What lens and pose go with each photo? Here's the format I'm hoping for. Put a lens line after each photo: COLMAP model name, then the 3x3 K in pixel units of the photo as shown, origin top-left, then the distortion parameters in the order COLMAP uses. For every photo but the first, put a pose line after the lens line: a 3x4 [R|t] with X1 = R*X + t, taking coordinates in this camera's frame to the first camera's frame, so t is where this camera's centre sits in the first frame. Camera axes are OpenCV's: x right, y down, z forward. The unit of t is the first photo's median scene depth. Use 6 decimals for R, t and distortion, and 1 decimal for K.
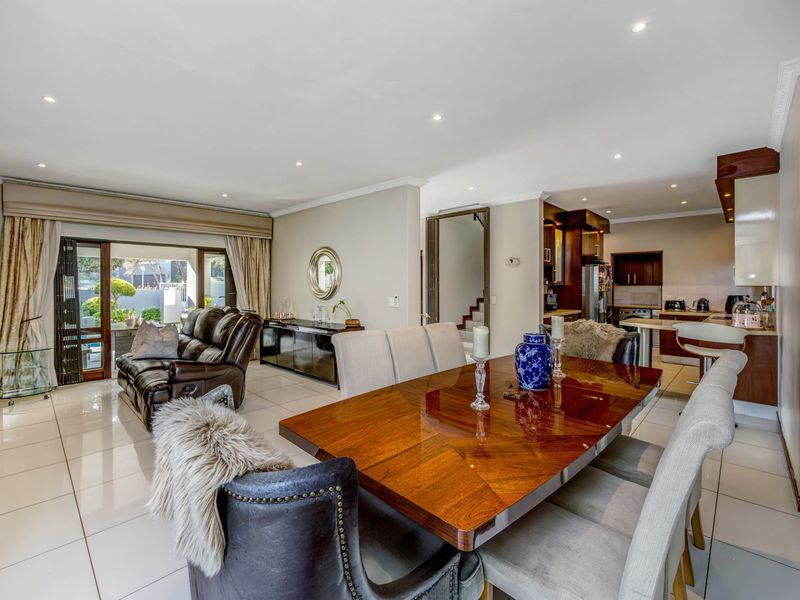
lens RADIAL K [[354.0, 0, 401.9], [0, 354.0, 286.7], [0, 0, 1]] dist [-0.001687, -0.000293]
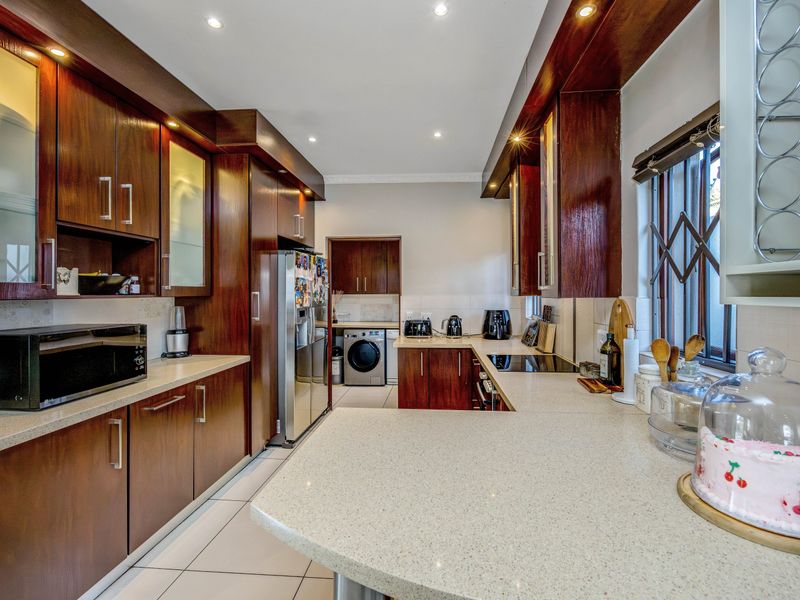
lens RADIAL K [[354.0, 0, 401.9], [0, 354.0, 286.7], [0, 0, 1]] dist [-0.001687, -0.000293]
pose [[0.791852, 0.003794, 0.610701, 0.368883], [0.003916, 0.999929, -0.011291, -0.009216], [-0.610700, 0.011332, 0.791781, 0.519587]]
